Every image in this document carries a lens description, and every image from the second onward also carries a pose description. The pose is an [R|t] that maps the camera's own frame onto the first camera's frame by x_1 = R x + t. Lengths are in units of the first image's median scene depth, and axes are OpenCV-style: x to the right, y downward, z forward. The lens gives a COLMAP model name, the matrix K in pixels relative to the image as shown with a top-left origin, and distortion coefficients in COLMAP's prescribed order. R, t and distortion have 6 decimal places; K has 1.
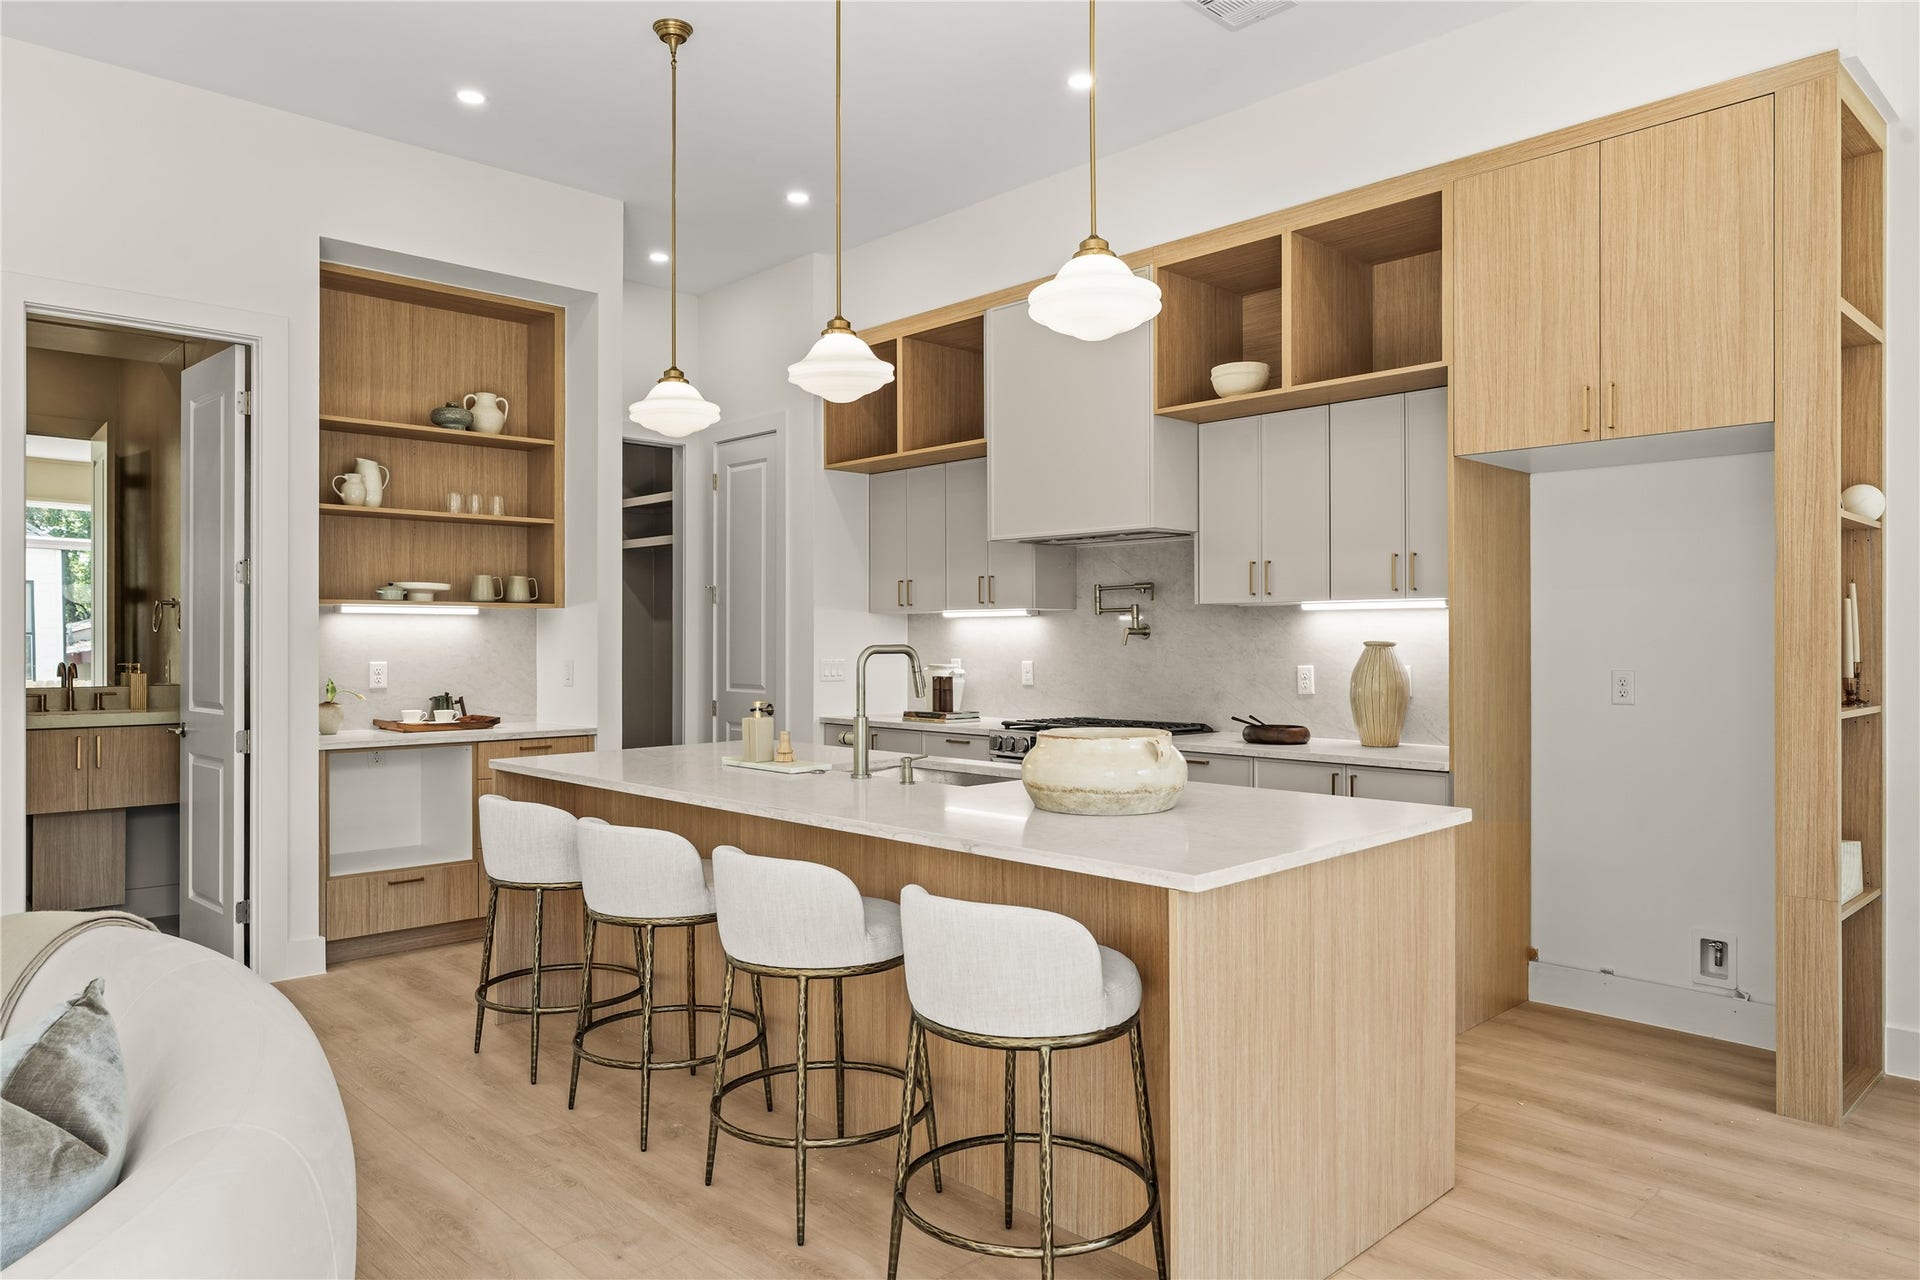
lens RADIAL K [[1235.7, 0, 965.2], [0, 1235.7, 633.7], [0, 0, 1]] dist [-0.003789, 0.000913]
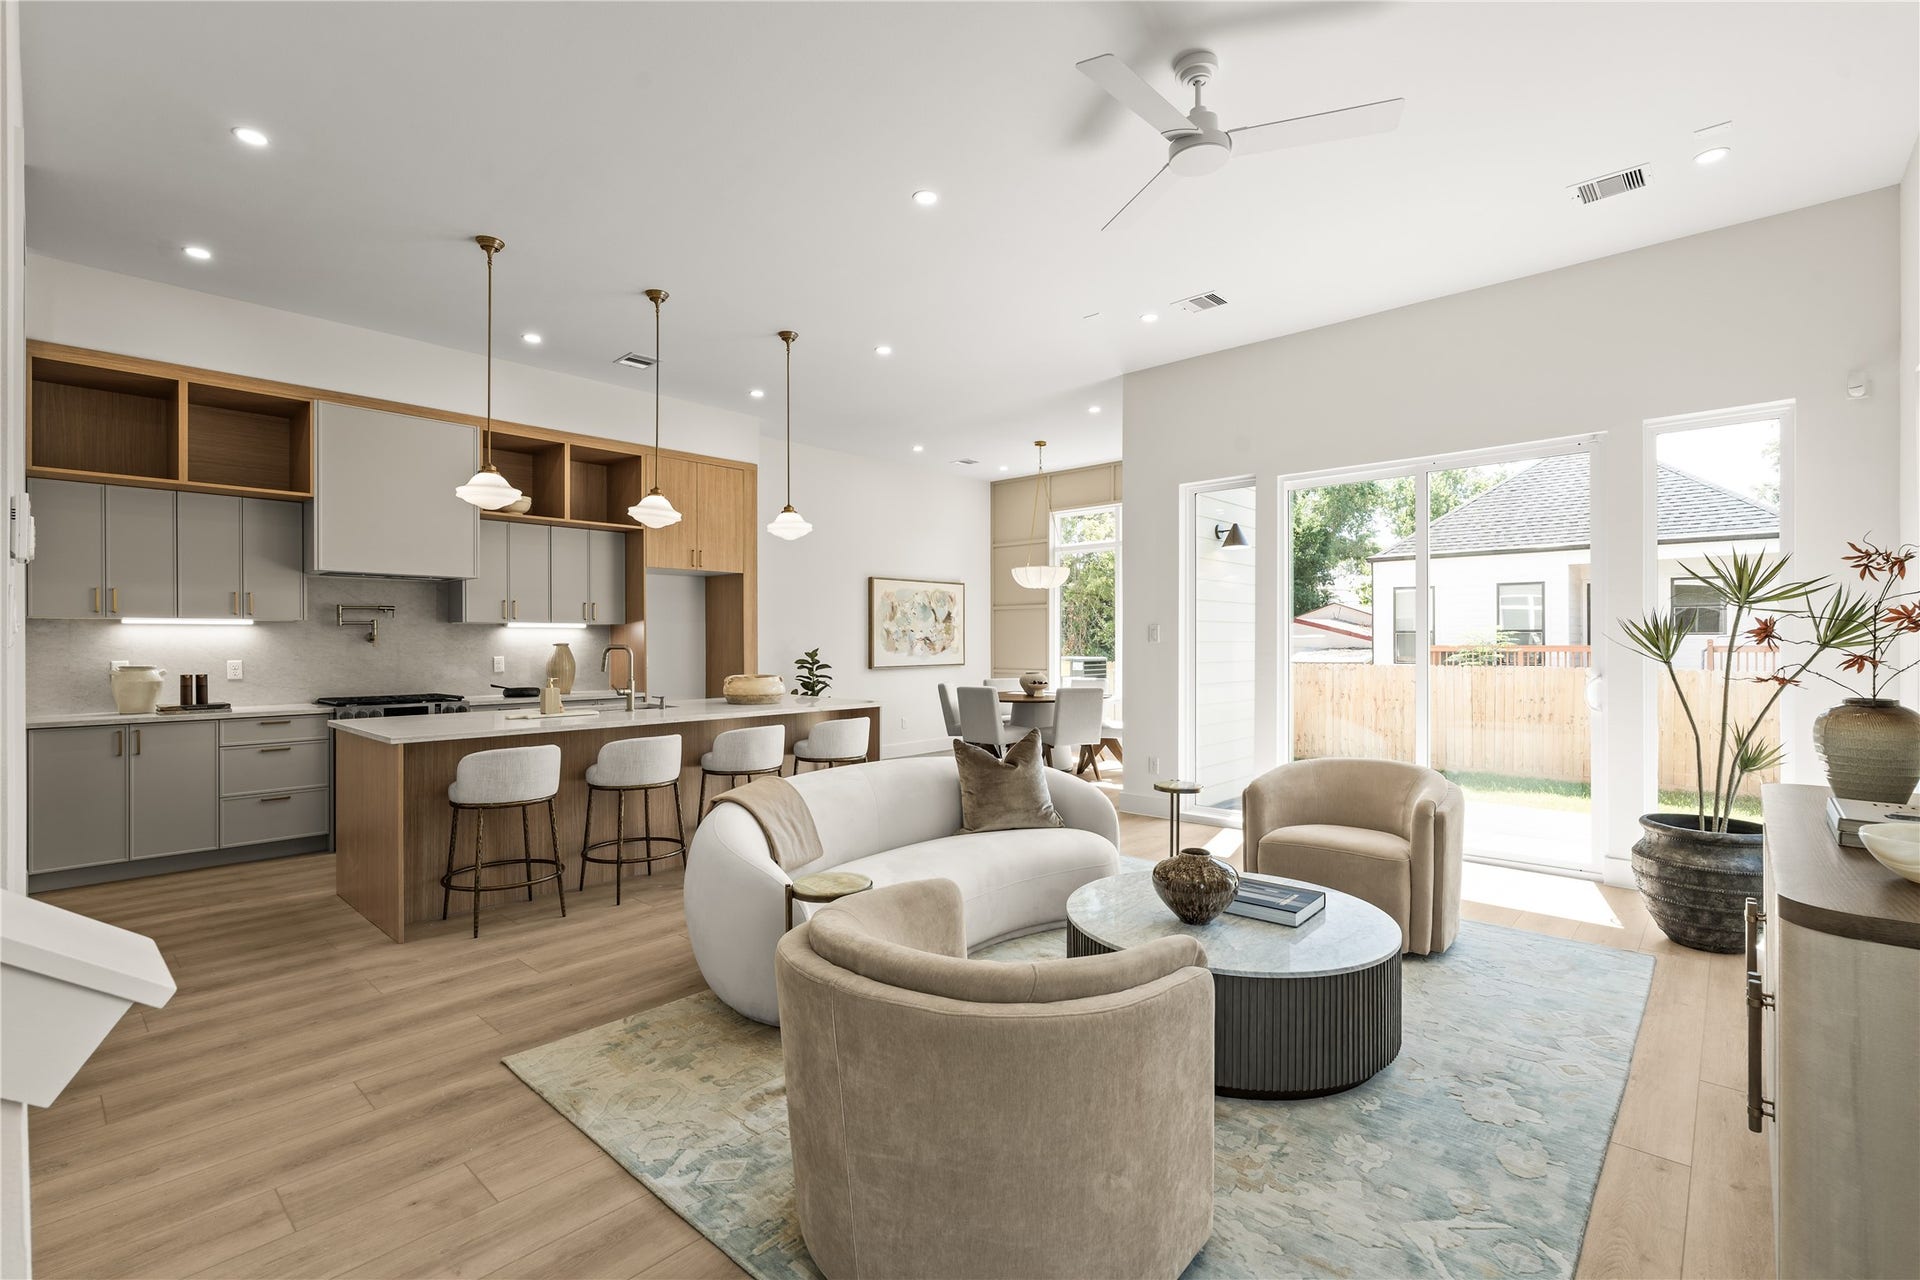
lens RADIAL K [[861.4, 0, 959.8], [0, 861.4, 645.6], [0, 0, 1]] dist [-0.005200, 0.000779]
pose [[-0.060734, -0.003578, 0.998148, -1.083758], [-0.001603, 0.999993, 0.003487, 0.003606], [-0.998153, -0.001388, -0.060739, 0.398151]]
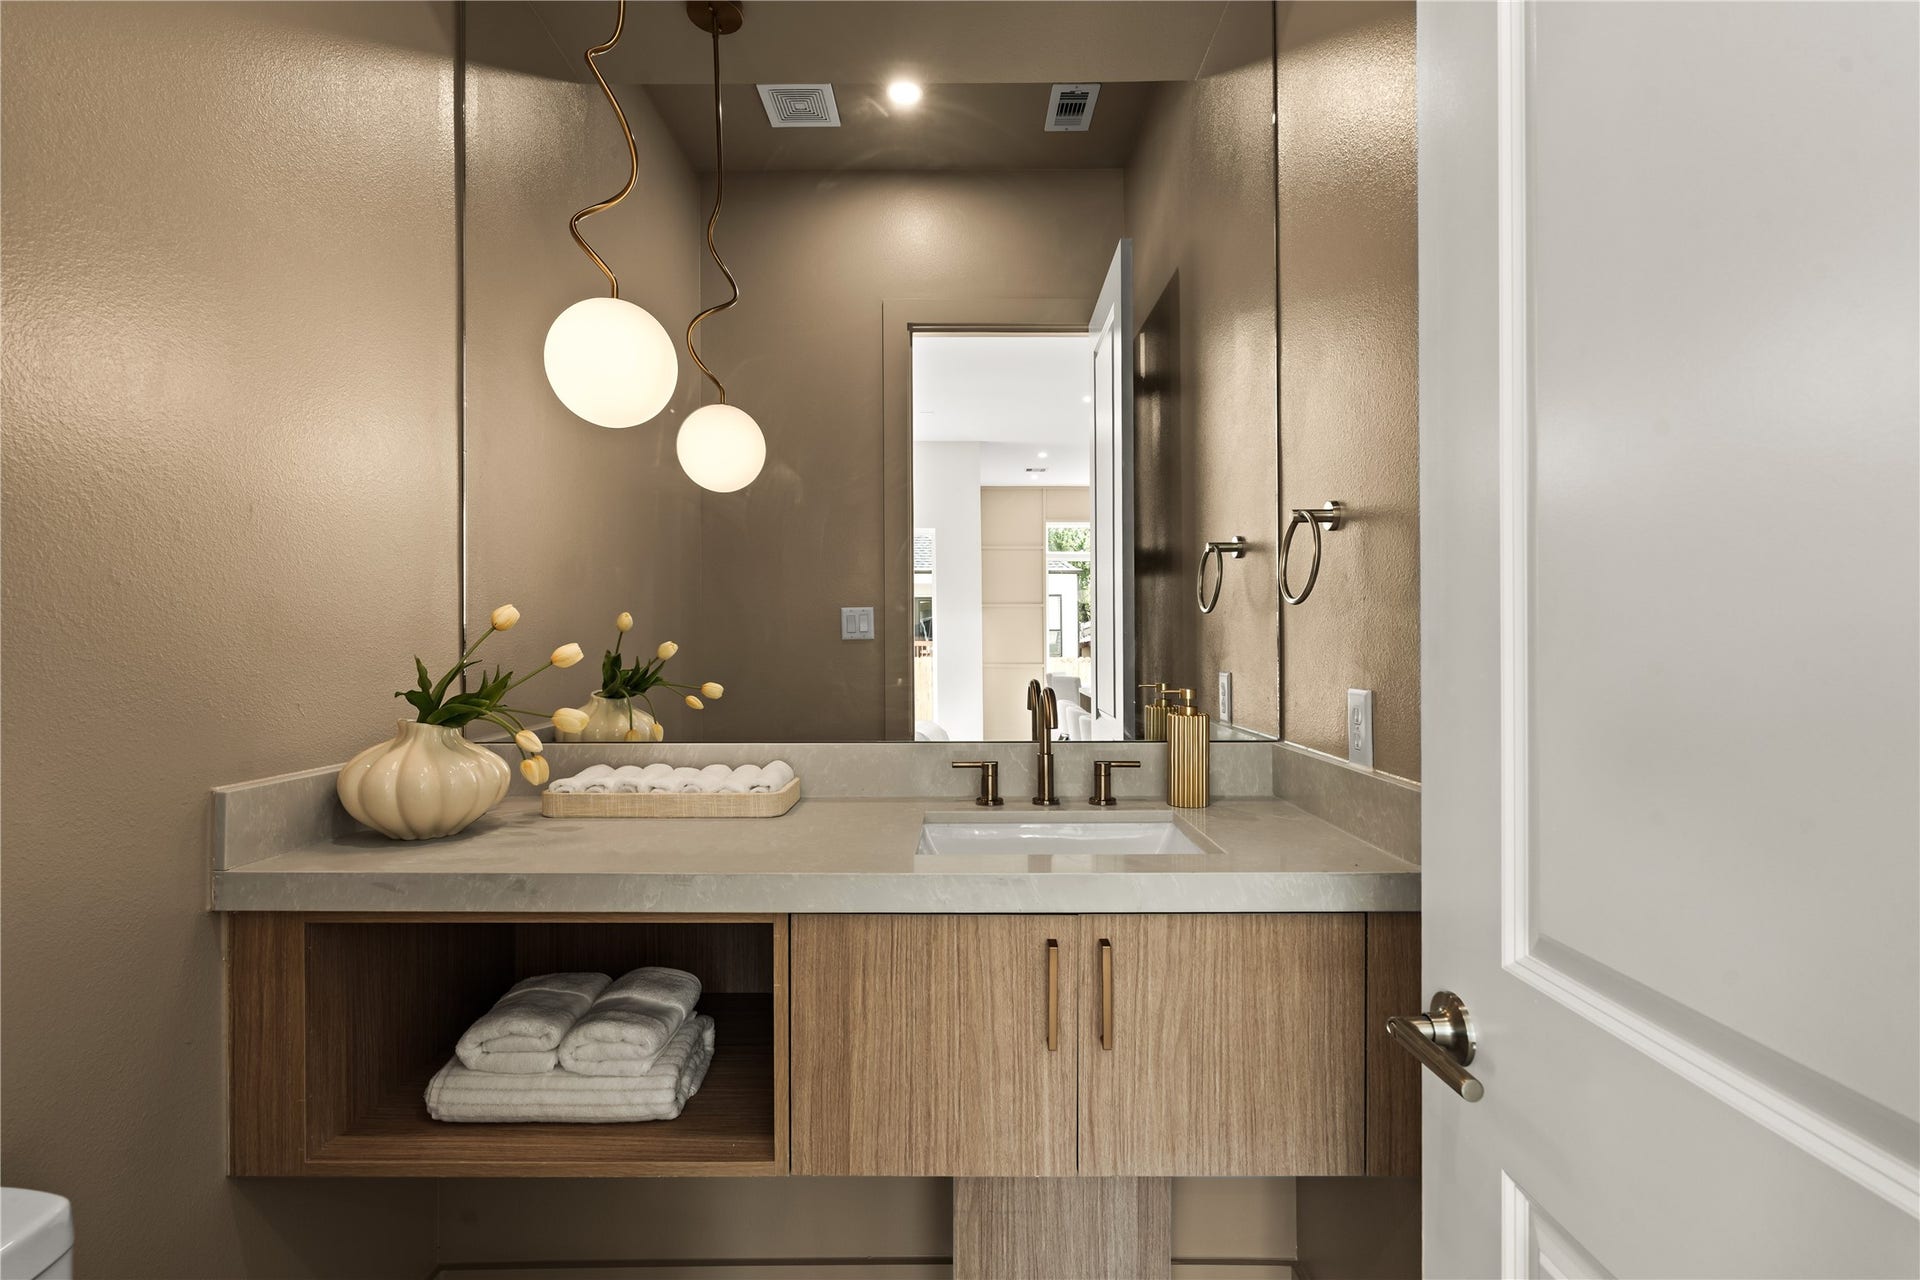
lens RADIAL K [[860.4, 0, 962.8], [0, 860.4, 643.0], [0, 0, 1]] dist [-0.005338, 0.001072]
pose [[0.717755, 0.005096, -0.696277, -0.607666], [0.004265, 0.999922, 0.011716, 0.006205], [0.696283, -0.011379, 0.717678, 0.862418]]
